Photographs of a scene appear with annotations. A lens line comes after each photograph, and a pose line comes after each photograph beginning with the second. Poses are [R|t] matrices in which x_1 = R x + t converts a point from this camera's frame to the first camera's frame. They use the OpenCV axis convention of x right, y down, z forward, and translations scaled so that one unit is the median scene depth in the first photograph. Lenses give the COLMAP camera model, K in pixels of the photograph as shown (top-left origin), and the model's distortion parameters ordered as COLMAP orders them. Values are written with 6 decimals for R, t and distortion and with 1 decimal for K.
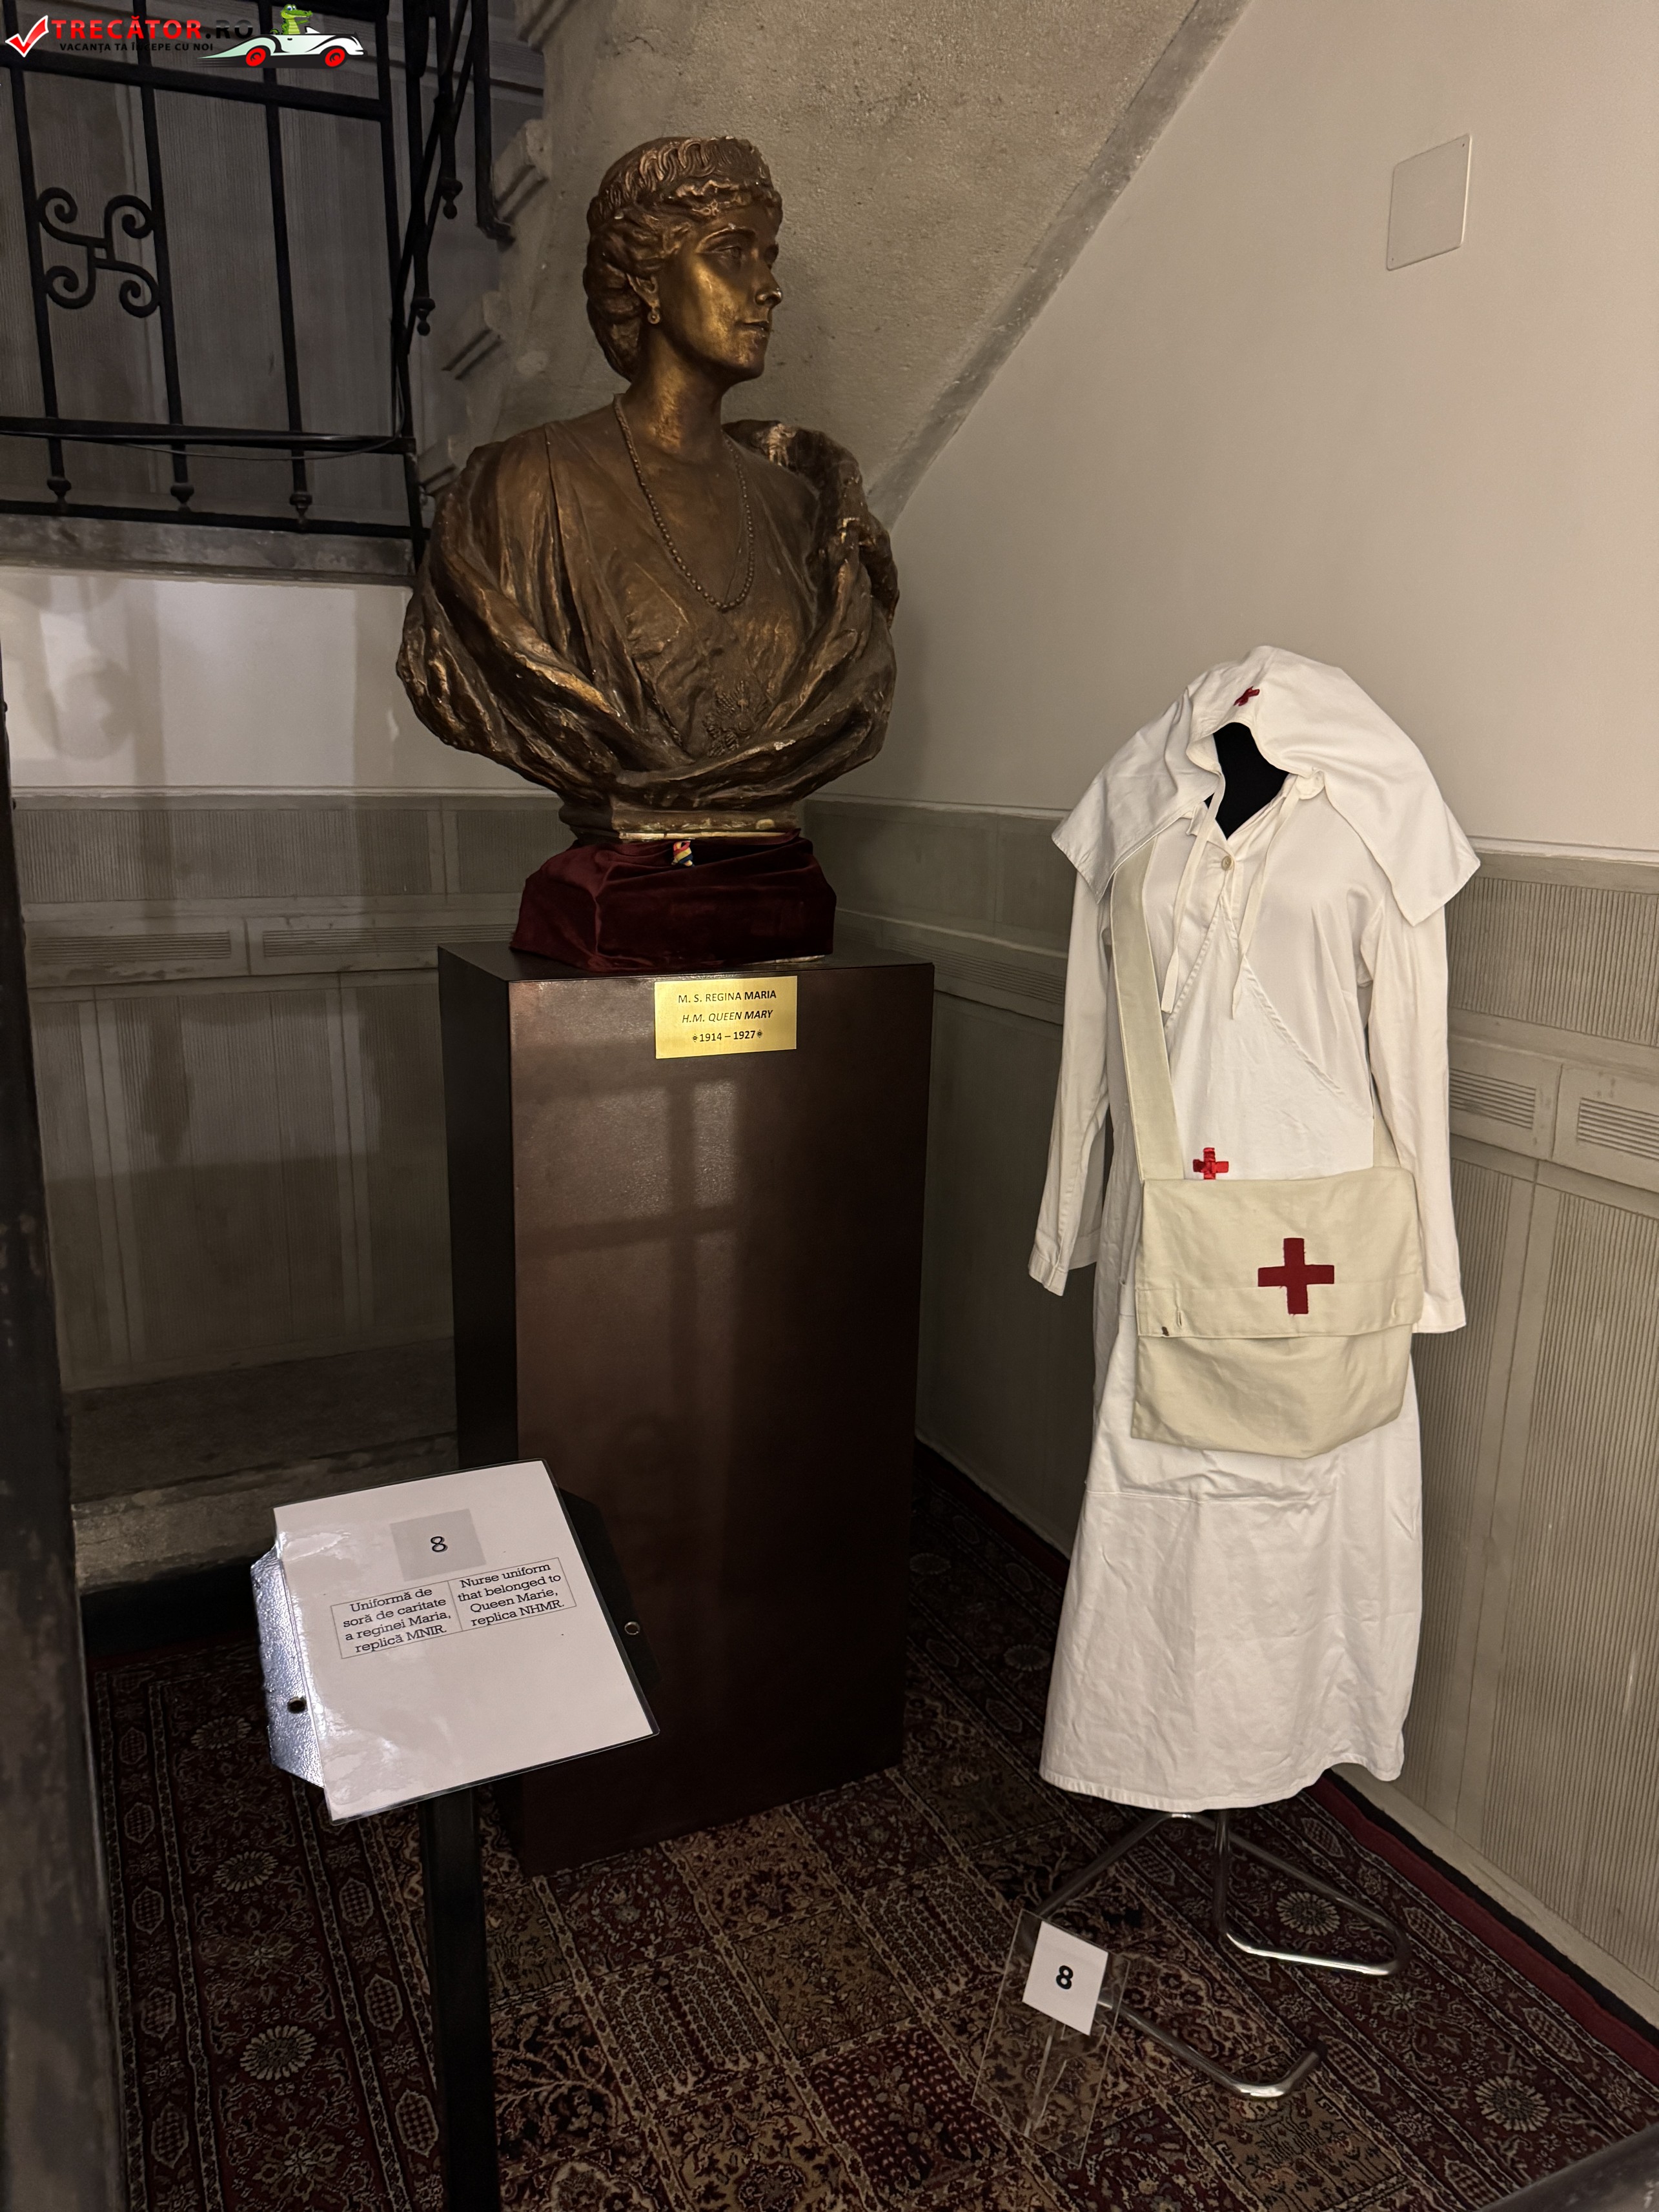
lens RADIAL K [[1564.0, 0, 820.2], [0, 1564.0, 1106.0], [0, 0, 1]] dist [0.019860, -0.016806]
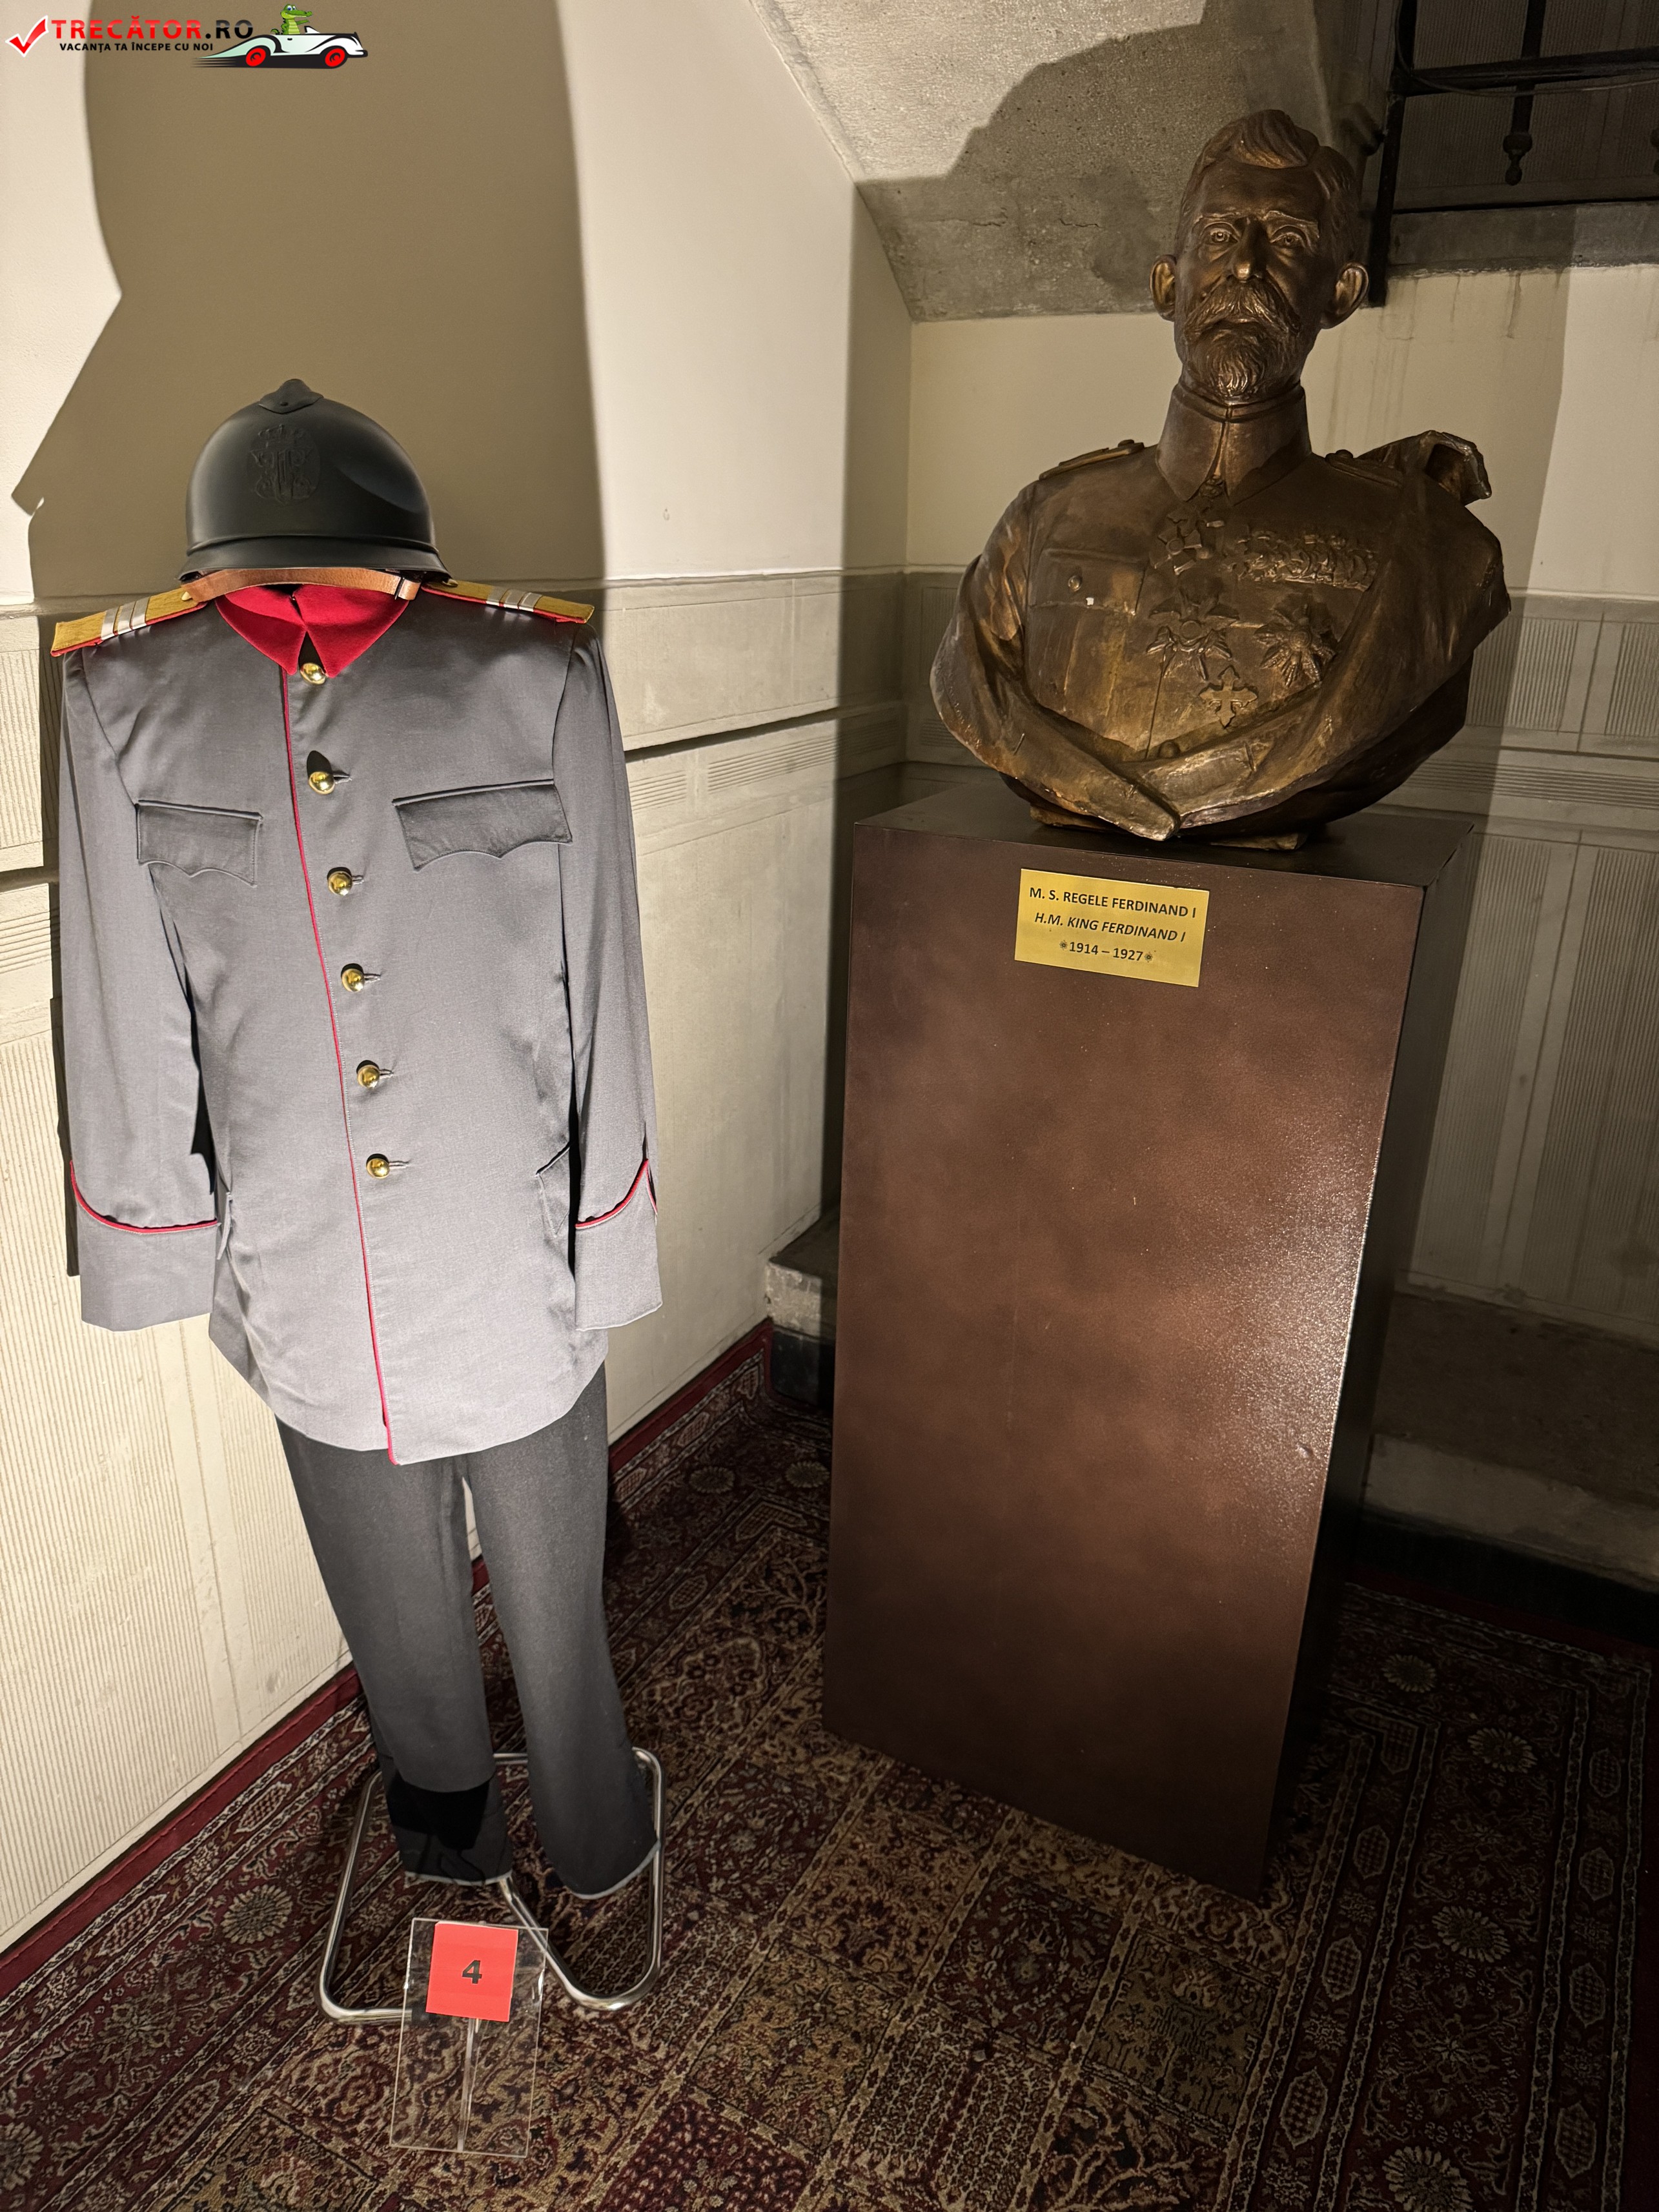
lens RADIAL K [[1564.0, 0, 829.6], [0, 1564.0, 1107.9], [0, 0, 1]] dist [0.019860, -0.016806]
pose [[0.598858, 0.287503, -0.747470, 0.533788], [-0.199265, 0.957479, 0.208632, -0.122462], [0.775669, 0.024004, 0.630683, 0.481518]]
